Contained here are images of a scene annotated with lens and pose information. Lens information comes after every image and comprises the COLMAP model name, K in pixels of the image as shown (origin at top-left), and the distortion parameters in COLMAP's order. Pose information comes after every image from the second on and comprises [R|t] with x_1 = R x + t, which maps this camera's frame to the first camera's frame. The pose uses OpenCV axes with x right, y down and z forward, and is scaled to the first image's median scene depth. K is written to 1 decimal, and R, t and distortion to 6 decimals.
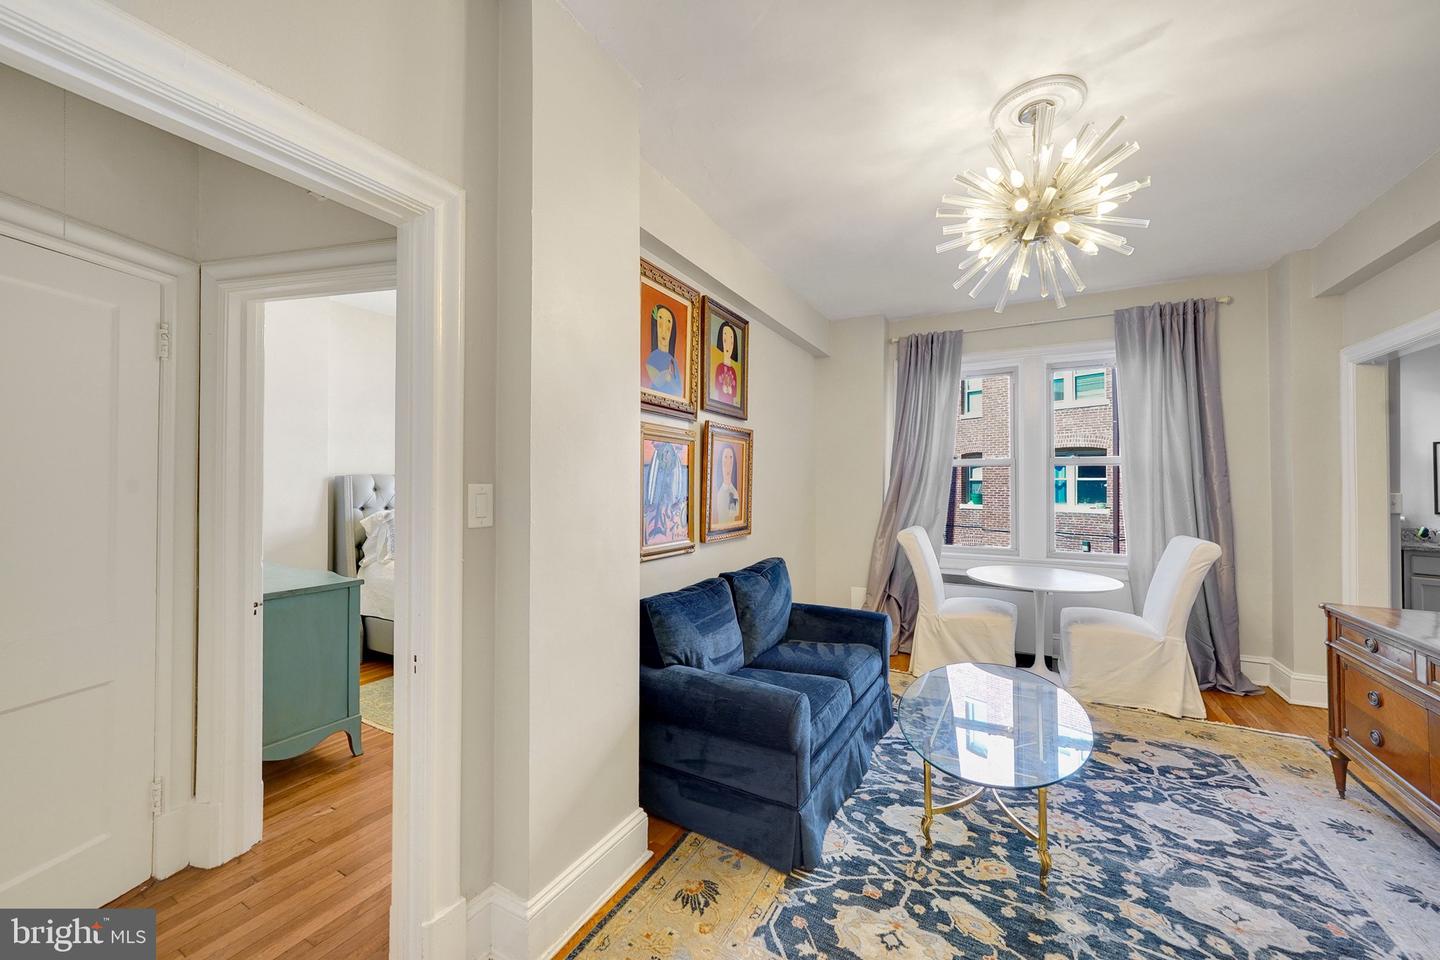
lens RADIAL K [[524.8, 0, 733.2], [0, 524.8, 477.6], [0, 0, 1]] dist [-0.013541, 0.003580]
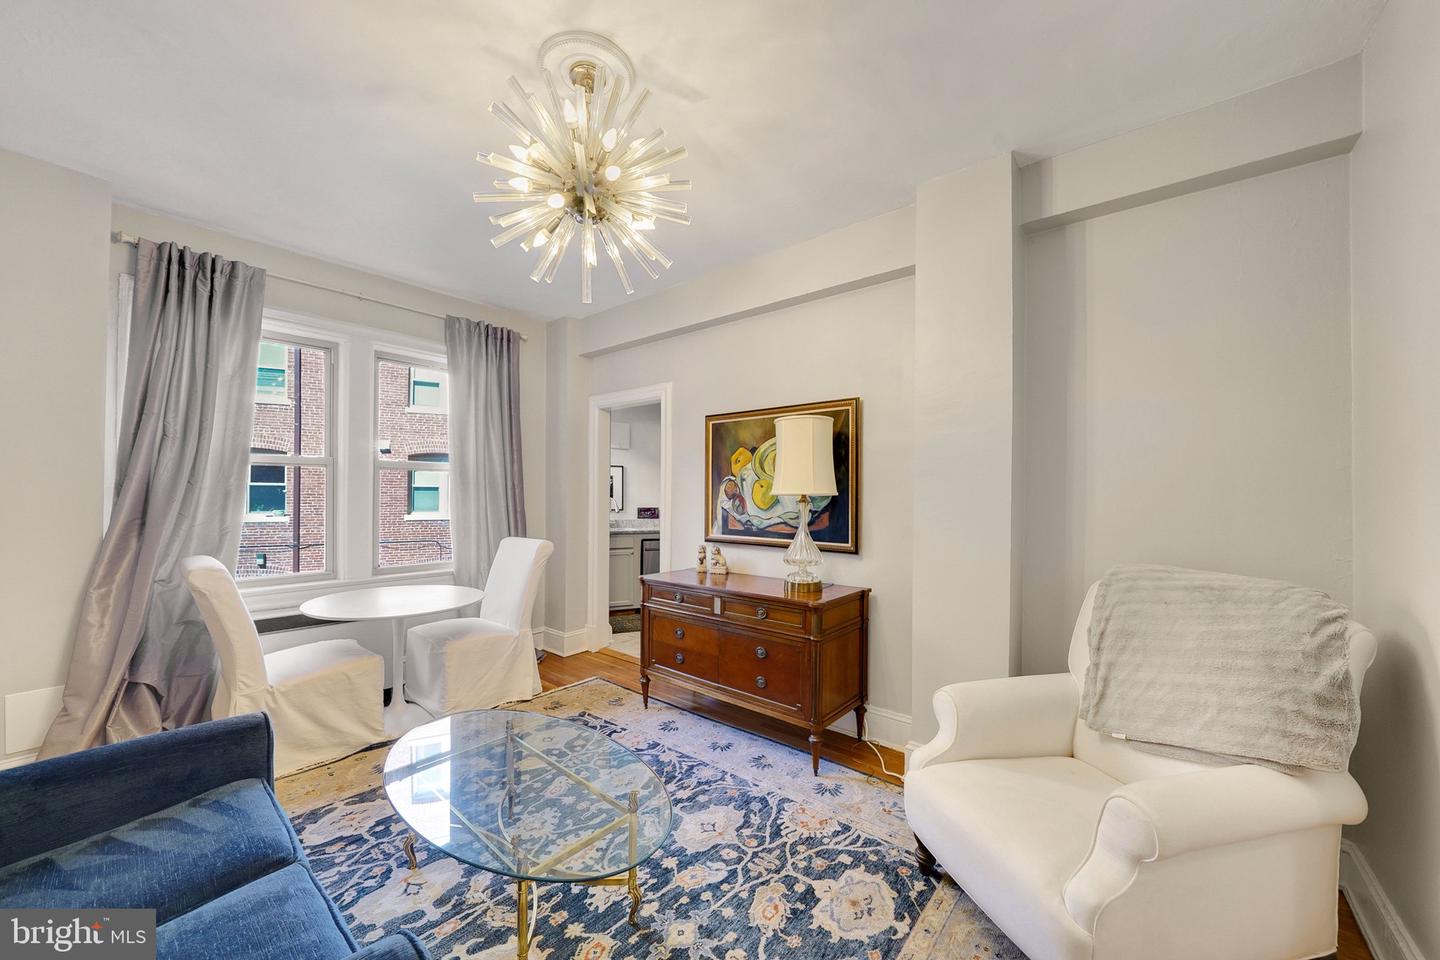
lens RADIAL K [[524.8, 0, 699.5], [0, 524.8, 491.1], [0, 0, 1]] dist [-0.013541, 0.003580]
pose [[0.222177, 0.004292, 0.974997, -0.190419], [-0.018780, 0.999824, -0.000121, 0.006508], [-0.974825, -0.018283, 0.222218, 0.459774]]
